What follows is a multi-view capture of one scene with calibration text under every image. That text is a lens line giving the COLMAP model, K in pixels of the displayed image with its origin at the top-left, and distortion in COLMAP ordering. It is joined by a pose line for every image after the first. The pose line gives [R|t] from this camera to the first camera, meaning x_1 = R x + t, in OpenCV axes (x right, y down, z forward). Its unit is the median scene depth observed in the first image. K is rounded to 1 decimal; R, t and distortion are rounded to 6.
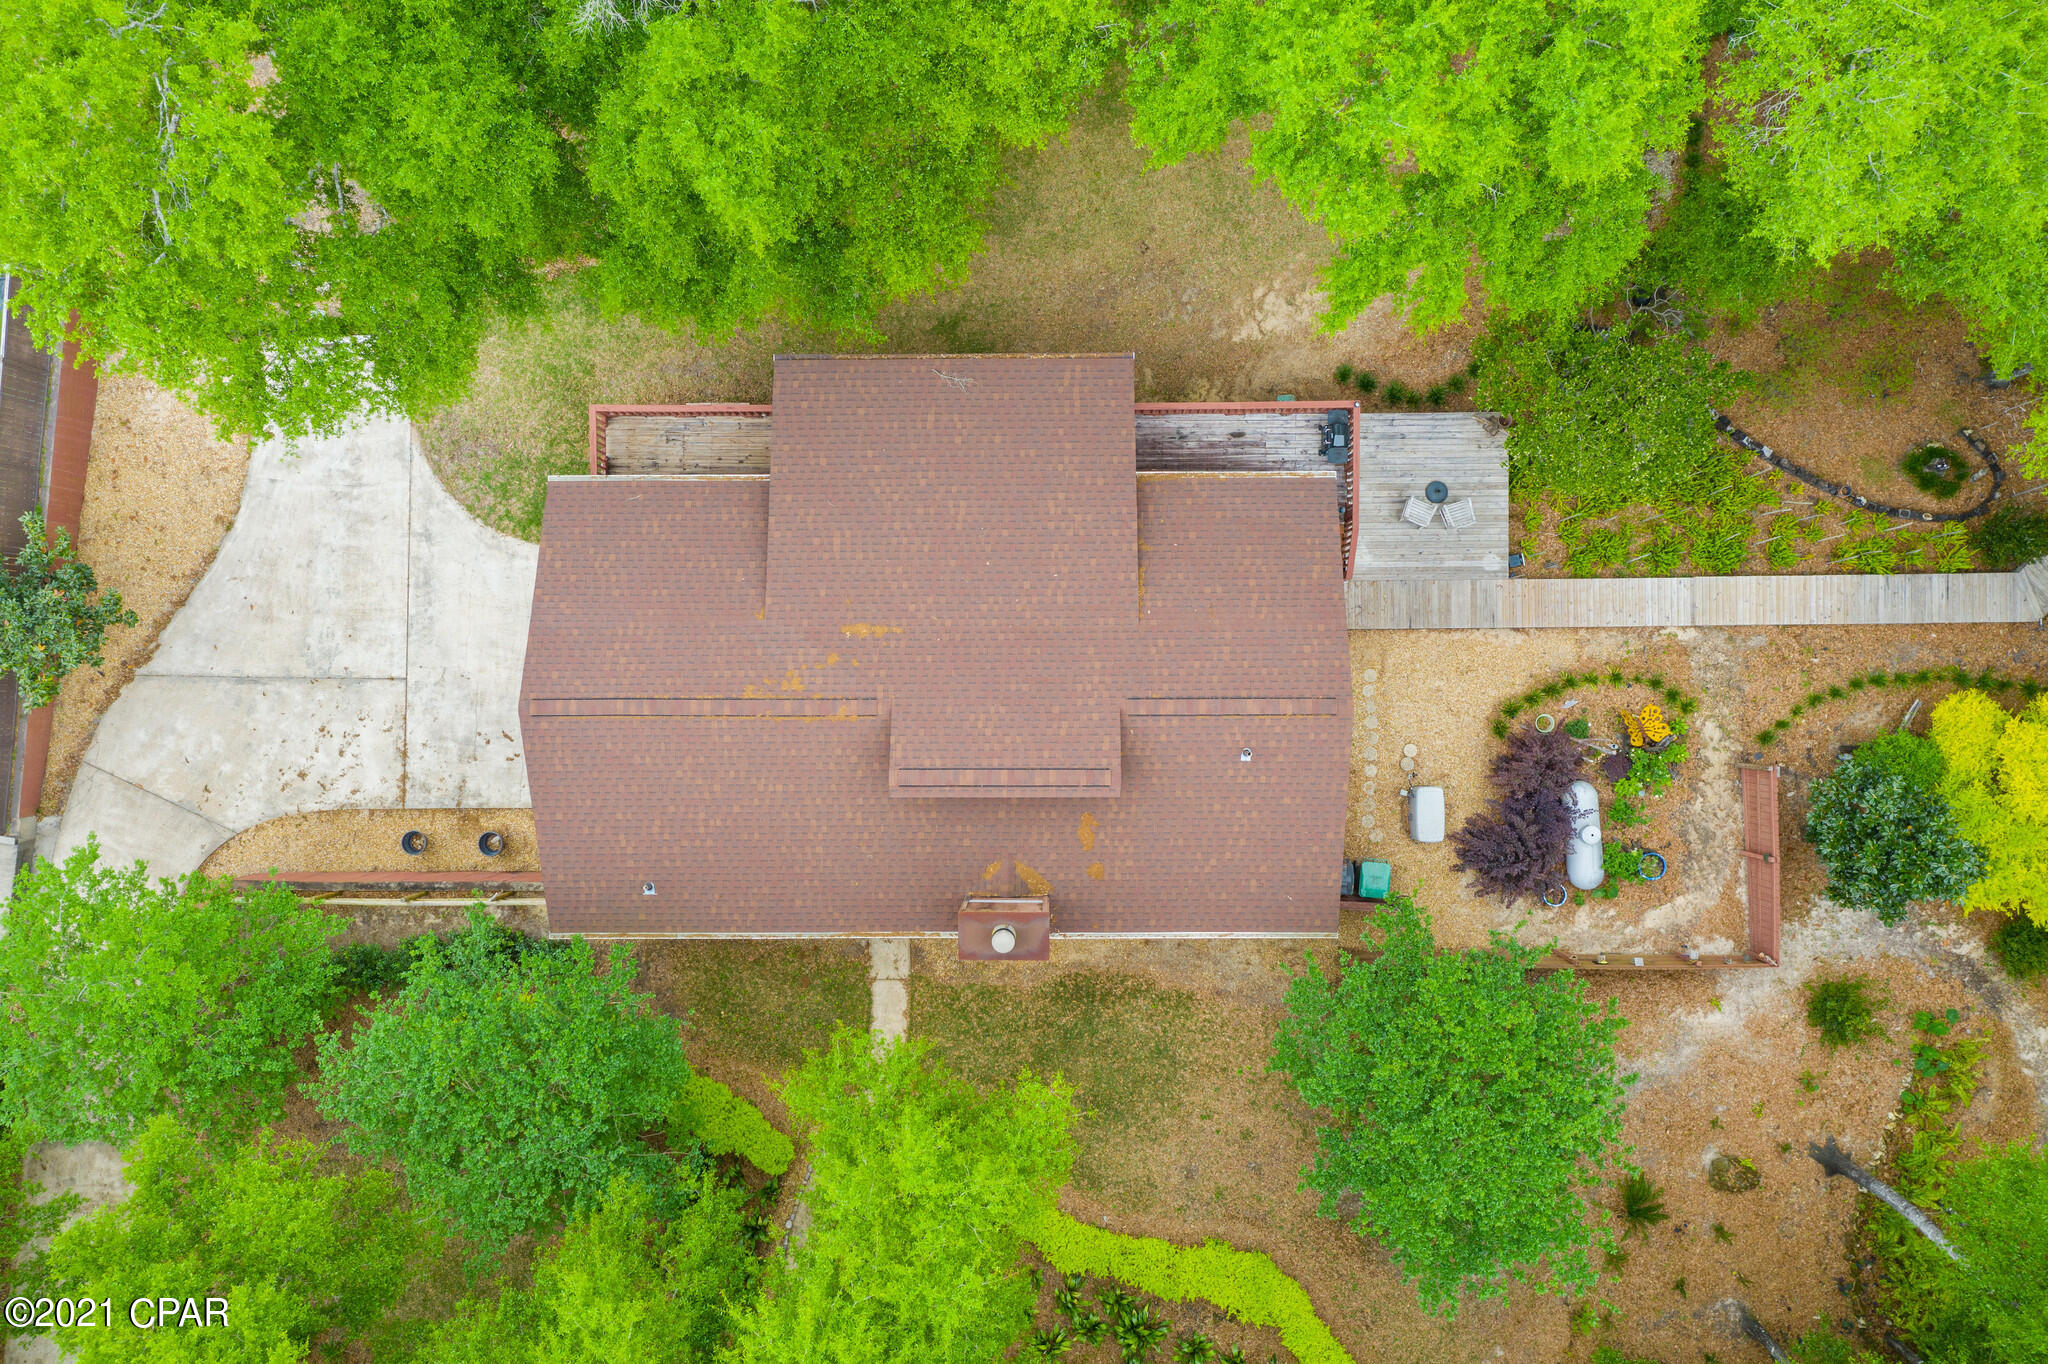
lens RADIAL K [[1626.2, 0, 1022.0], [0, 1626.2, 676.2], [0, 0, 1]] dist [0.002207, 0.001849]
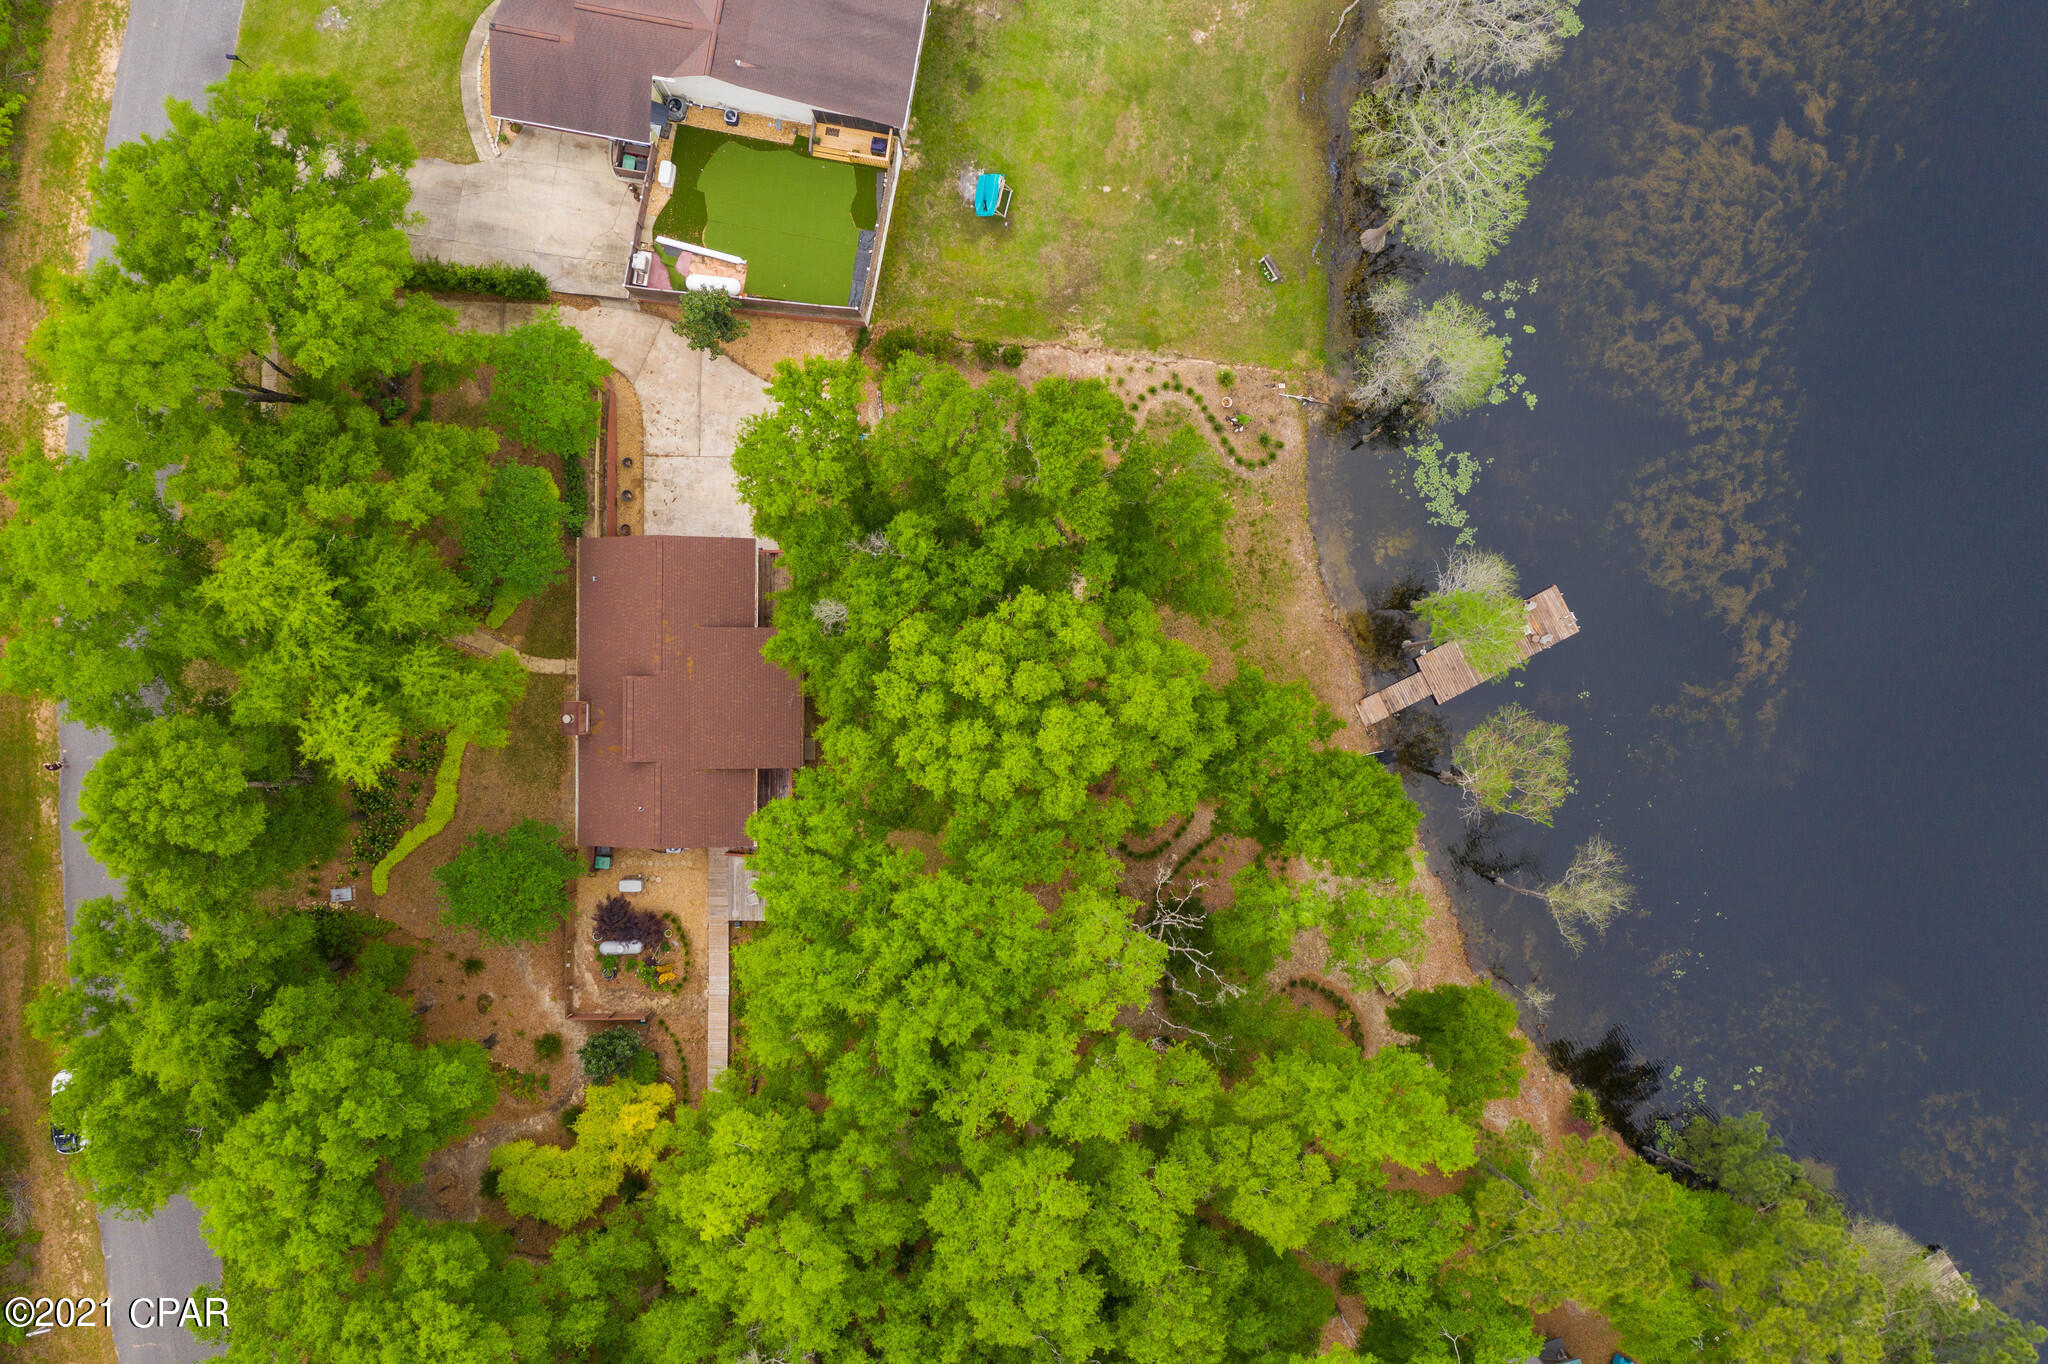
lens RADIAL K [[1626.2, 0, 1018.5], [0, 1626.2, 686.2], [0, 0, 1]] dist [0.002207, 0.001849]
pose [[-0.007353, 0.999852, 0.015548, -0.096194], [-0.999905, -0.007532, 0.011514, -0.532315], [0.011630, -0.015462, 0.999813, -1.464633]]
